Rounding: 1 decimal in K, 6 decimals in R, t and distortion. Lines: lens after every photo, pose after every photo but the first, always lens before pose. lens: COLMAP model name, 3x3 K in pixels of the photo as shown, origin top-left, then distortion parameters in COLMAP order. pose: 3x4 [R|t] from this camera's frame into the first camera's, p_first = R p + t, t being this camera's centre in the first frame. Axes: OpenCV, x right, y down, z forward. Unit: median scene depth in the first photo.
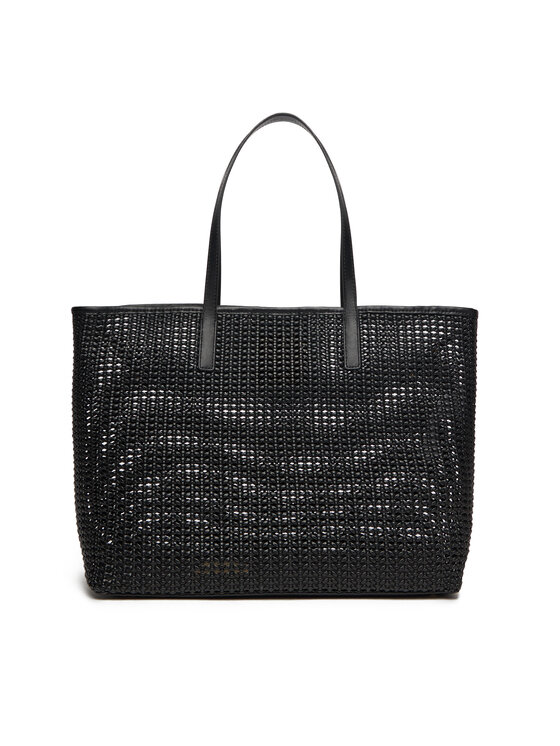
lens RADIAL K [[1002.5, 0, 280.0], [0, 1002.5, 373.0], [0, 0, 1]] dist [0.305442, 0.005815]
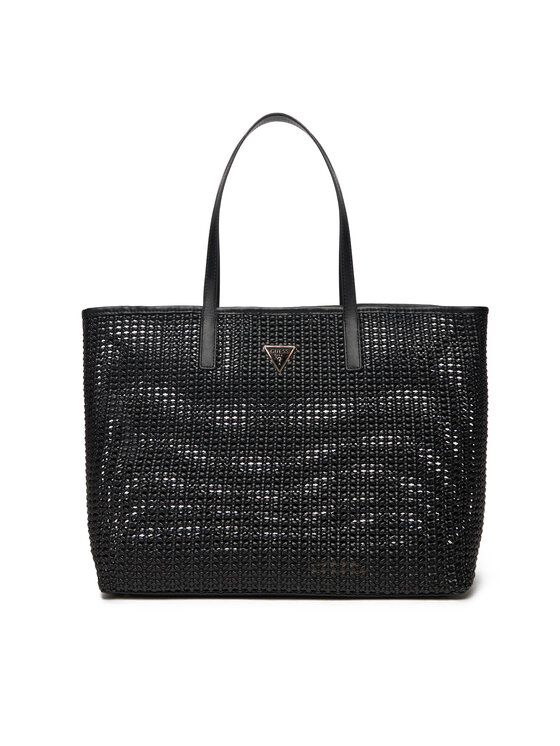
lens RADIAL K [[1002.6, 0, 280.0], [0, 1002.6, 373.0], [0, 0, 1]] dist [0.296587, 0.001137]
pose [[0.990749, -0.016591, -0.134692, 0.135920], [0.016588, 0.999862, -0.001143, 0.001151], [0.134693, -0.001101, 0.990887, 0.009333]]
